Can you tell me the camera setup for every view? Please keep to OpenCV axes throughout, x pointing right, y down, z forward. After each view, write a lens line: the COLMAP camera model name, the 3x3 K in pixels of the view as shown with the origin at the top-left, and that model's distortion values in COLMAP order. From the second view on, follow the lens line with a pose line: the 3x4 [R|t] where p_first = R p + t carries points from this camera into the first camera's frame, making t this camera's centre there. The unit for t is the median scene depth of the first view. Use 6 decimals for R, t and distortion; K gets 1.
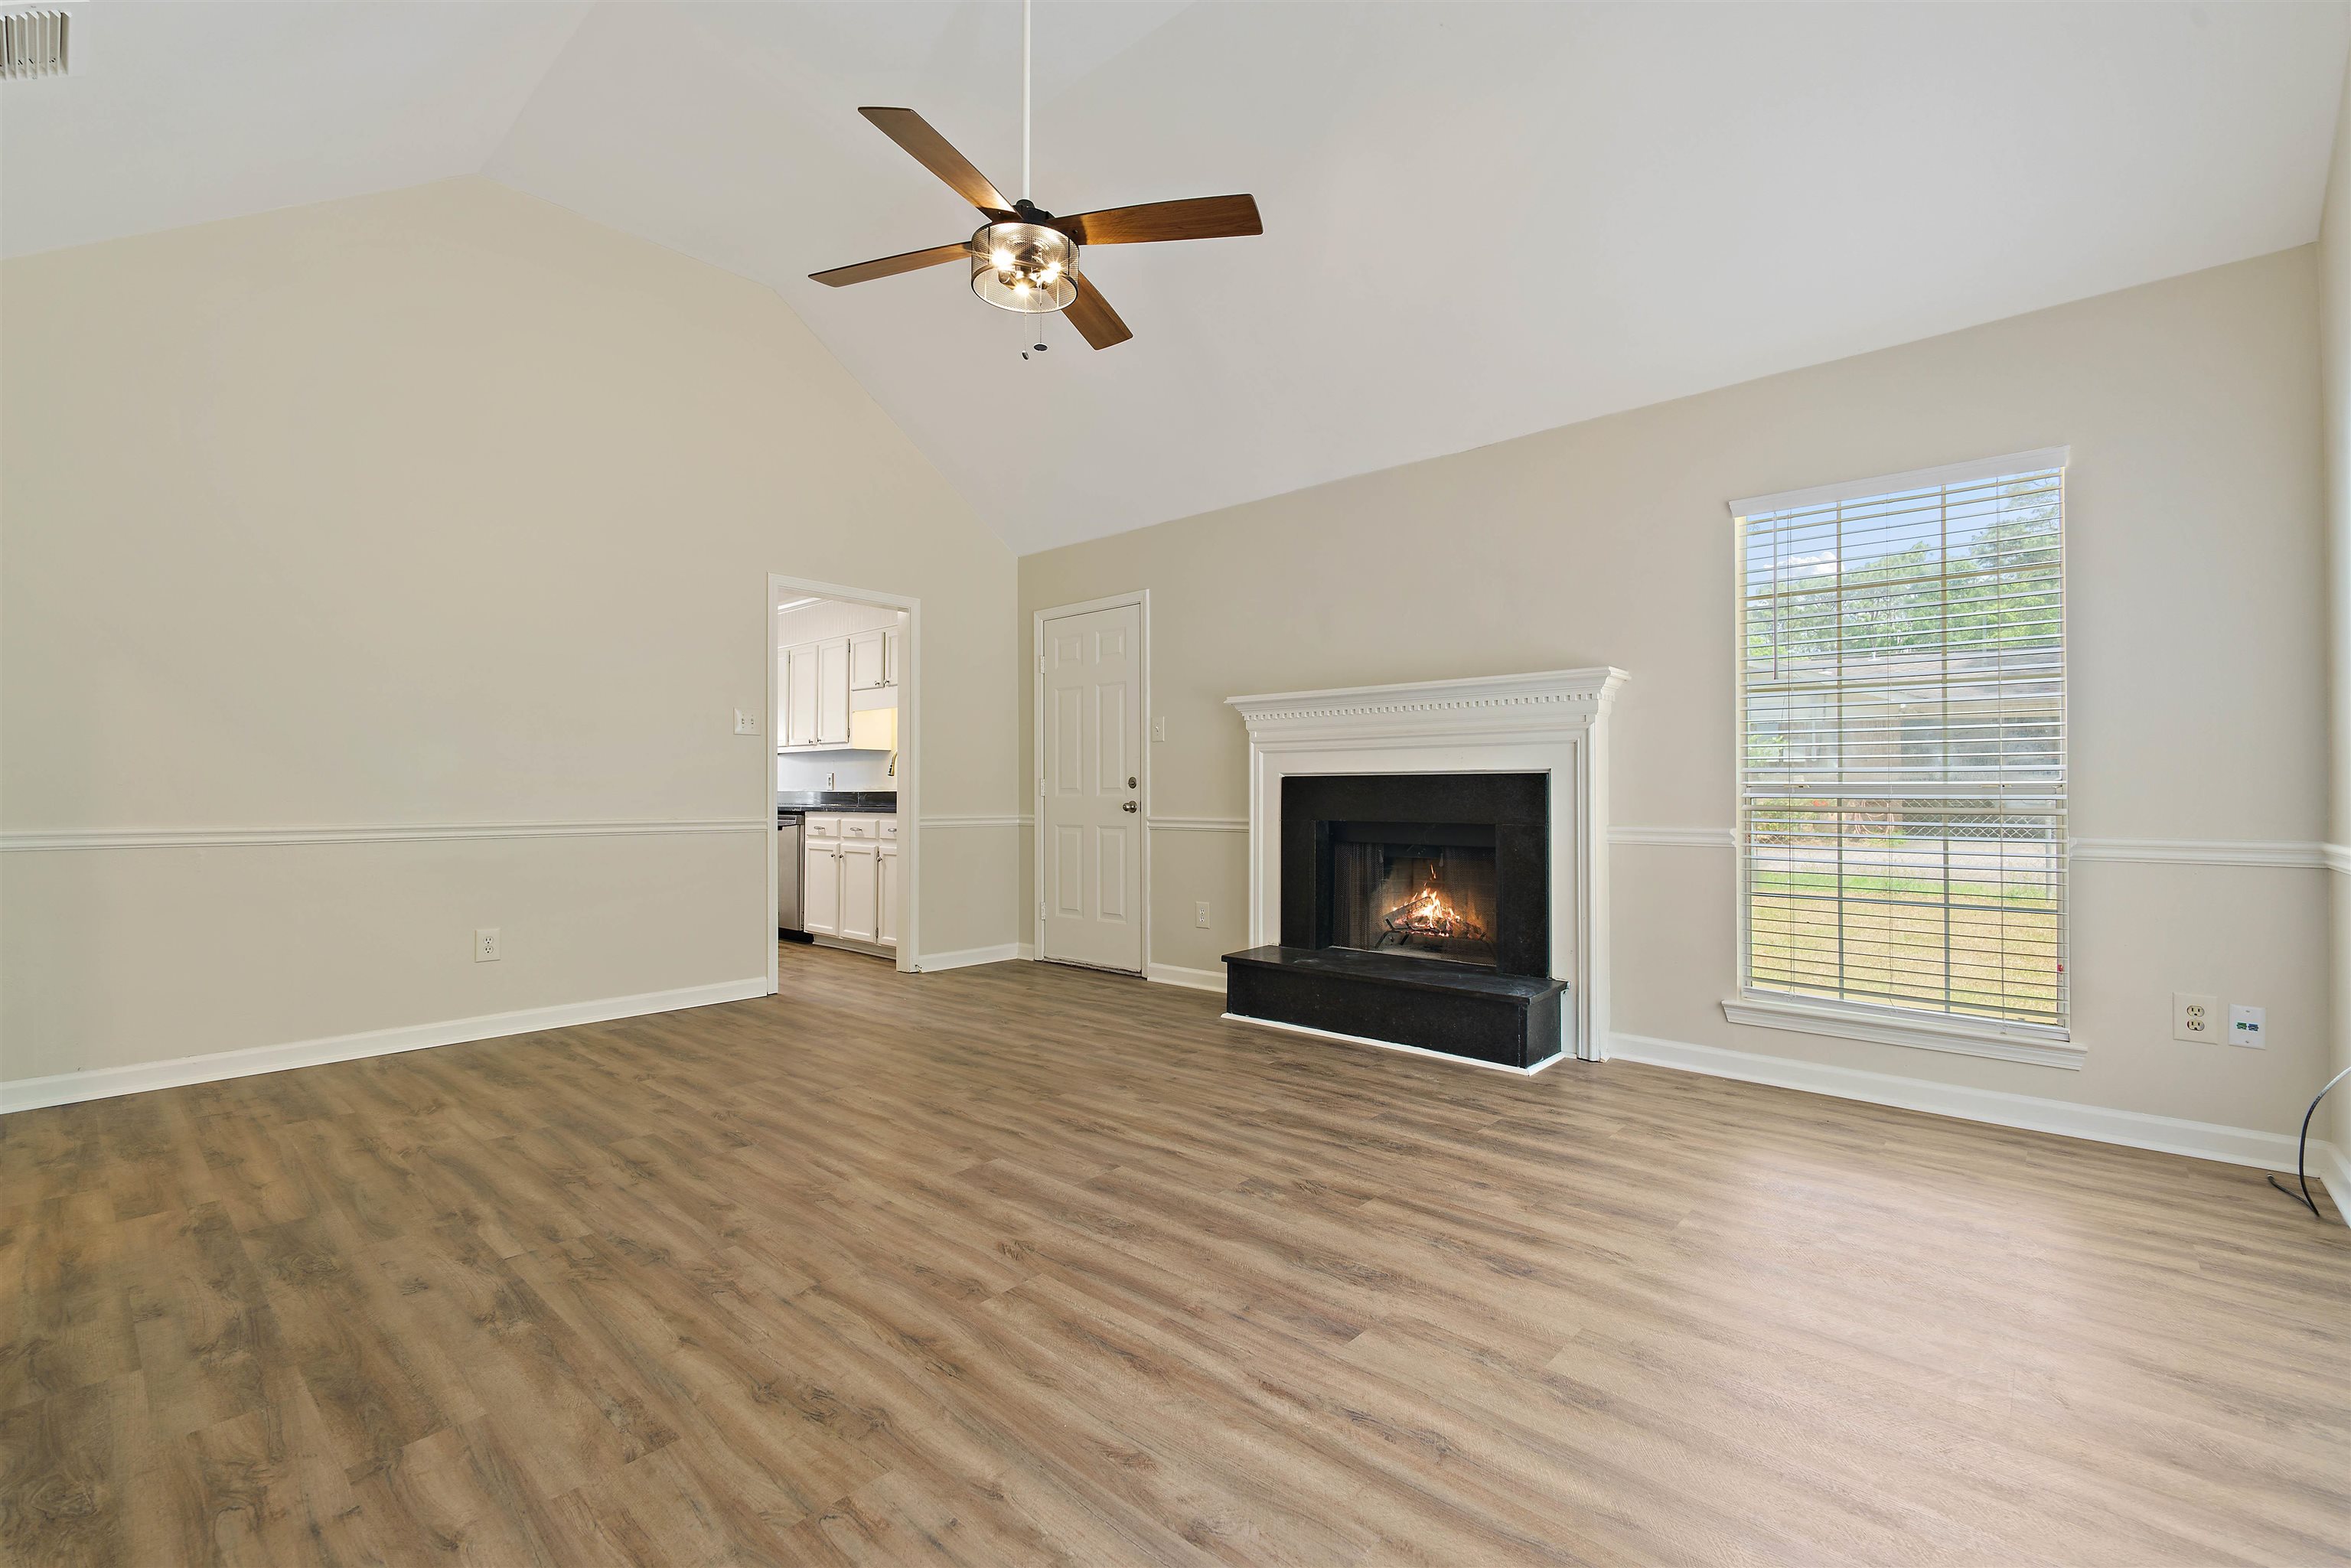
lens RADIAL K [[1017.9, 0, 1182.8], [0, 1017.9, 784.4], [0, 0, 1]] dist [-0.001080, -0.000955]
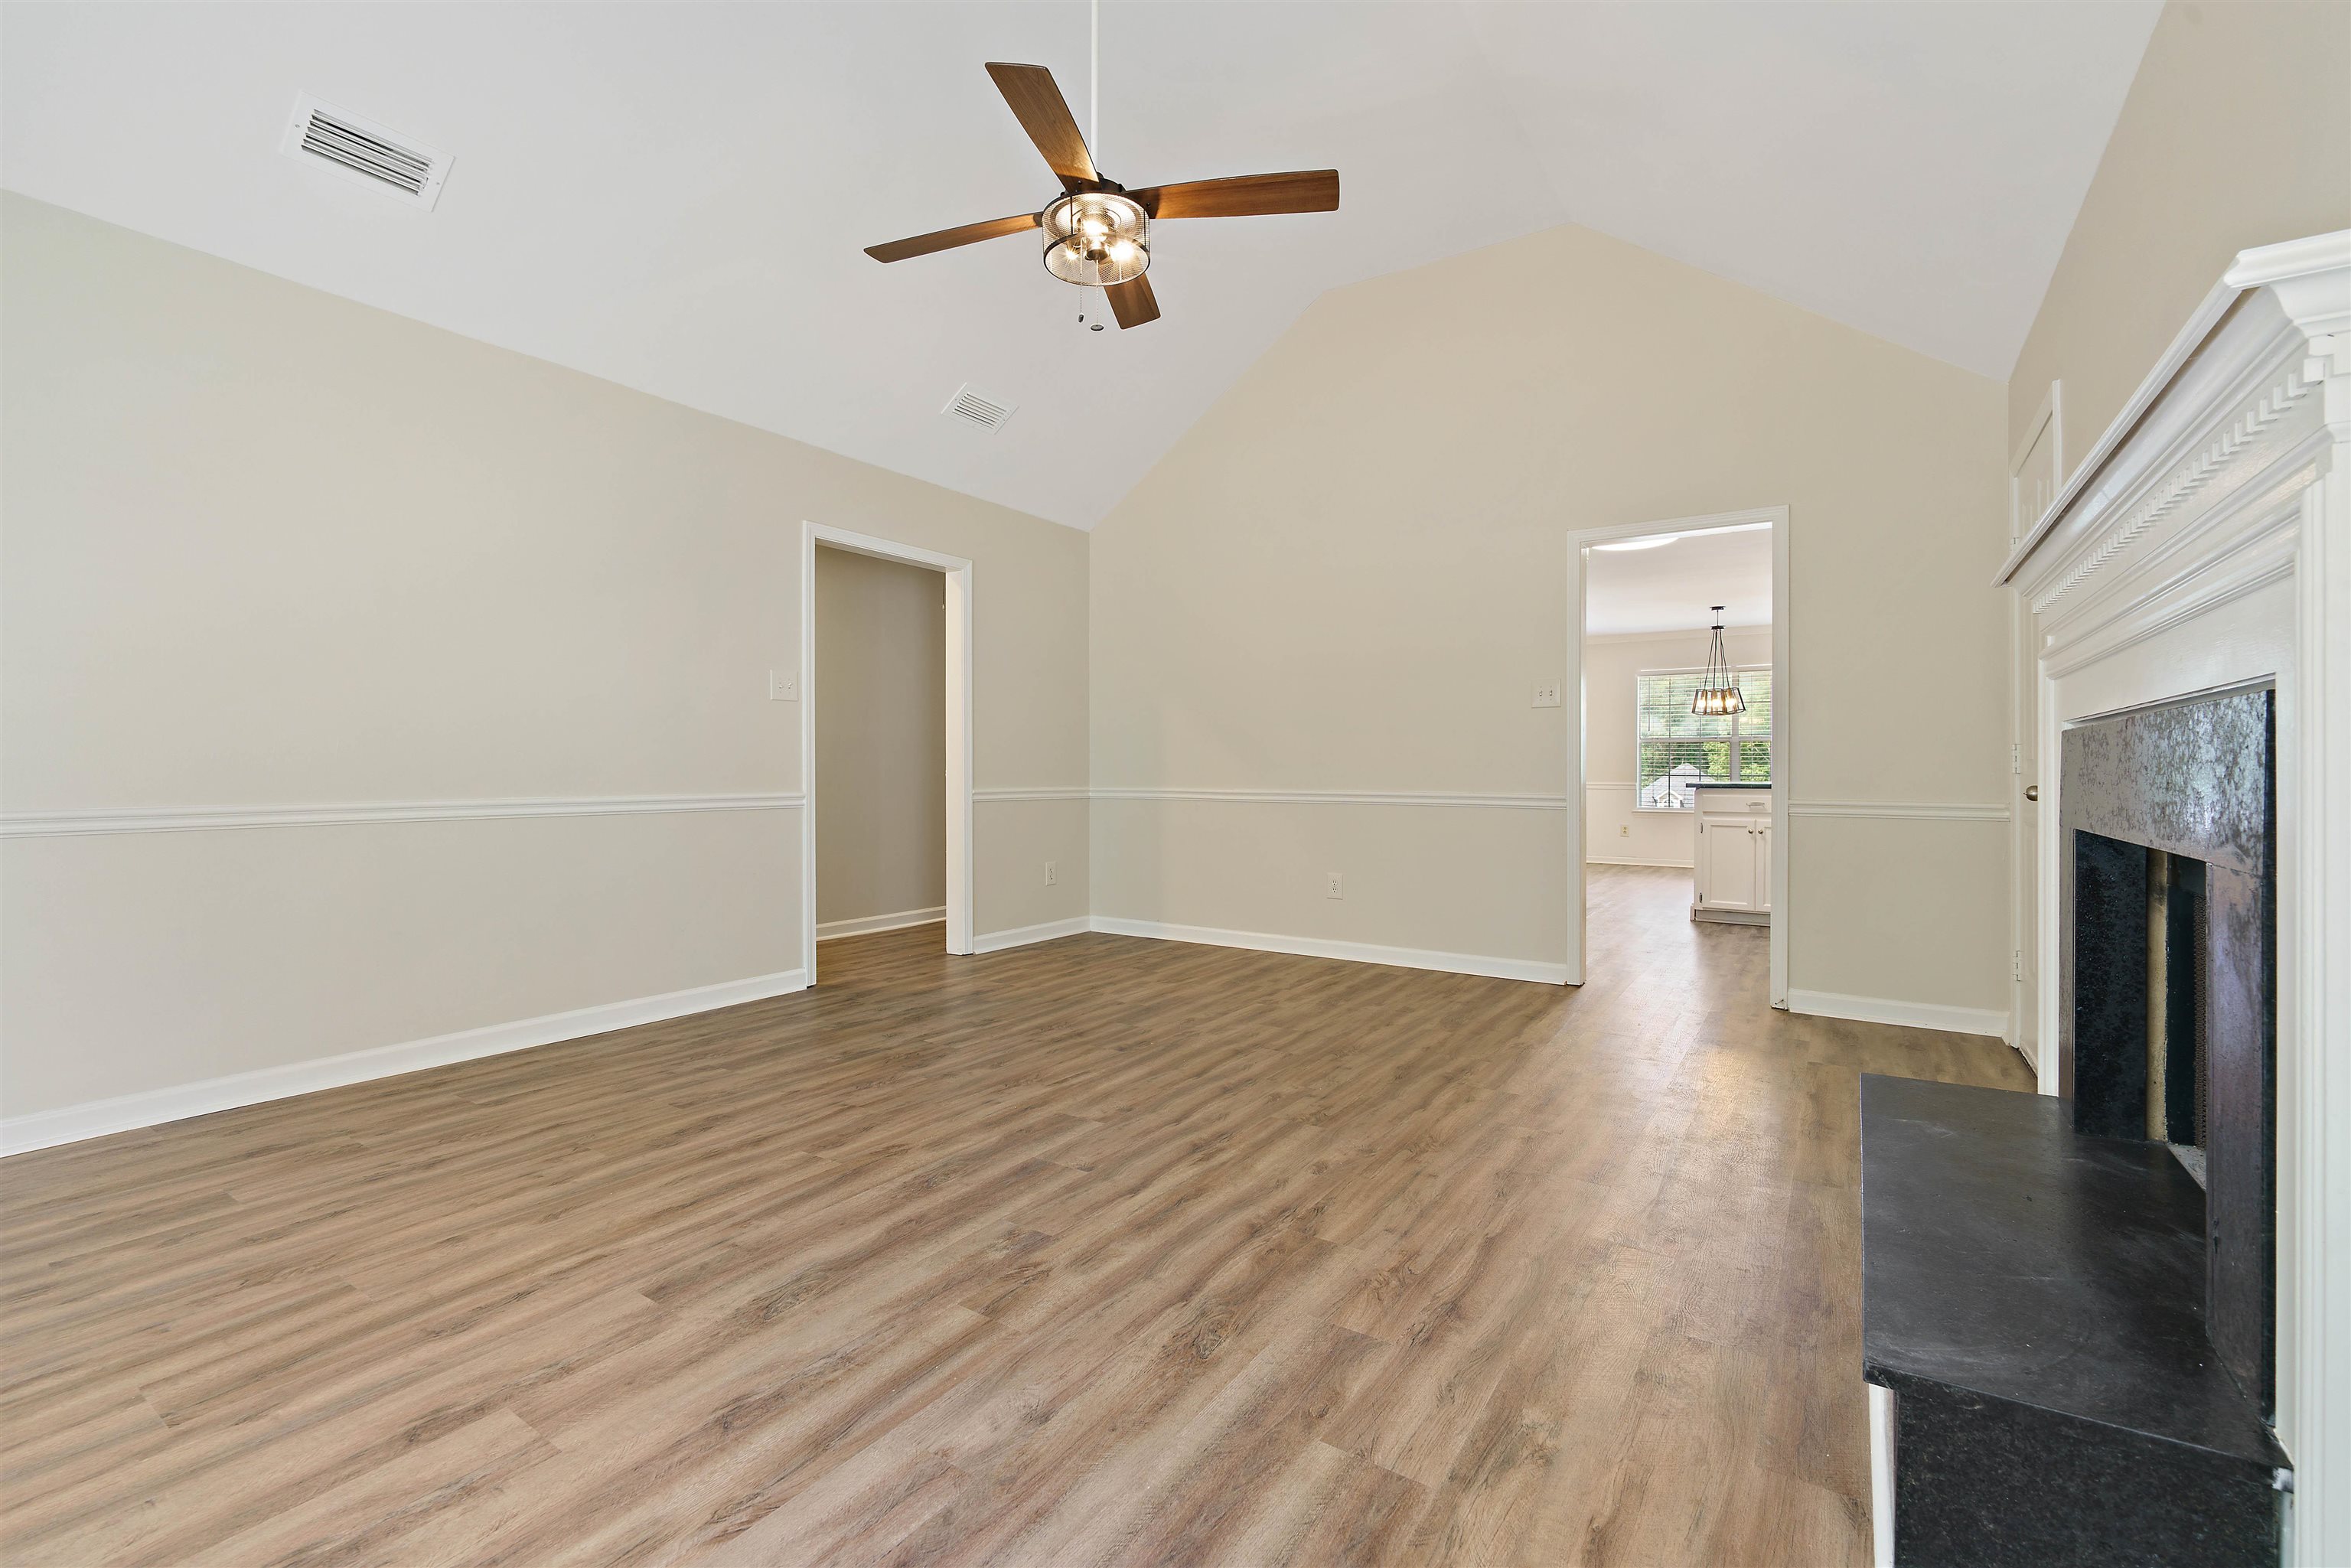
lens RADIAL K [[1017.9, 0, 1180.2], [0, 1017.9, 778.6], [0, 0, 1]] dist [-0.001080, -0.000955]
pose [[0.126598, 0.006753, -0.991931, 0.927166], [0.008650, 0.999931, 0.007911, 0.014948], [0.991916, -0.009582, 0.126531, 1.047043]]
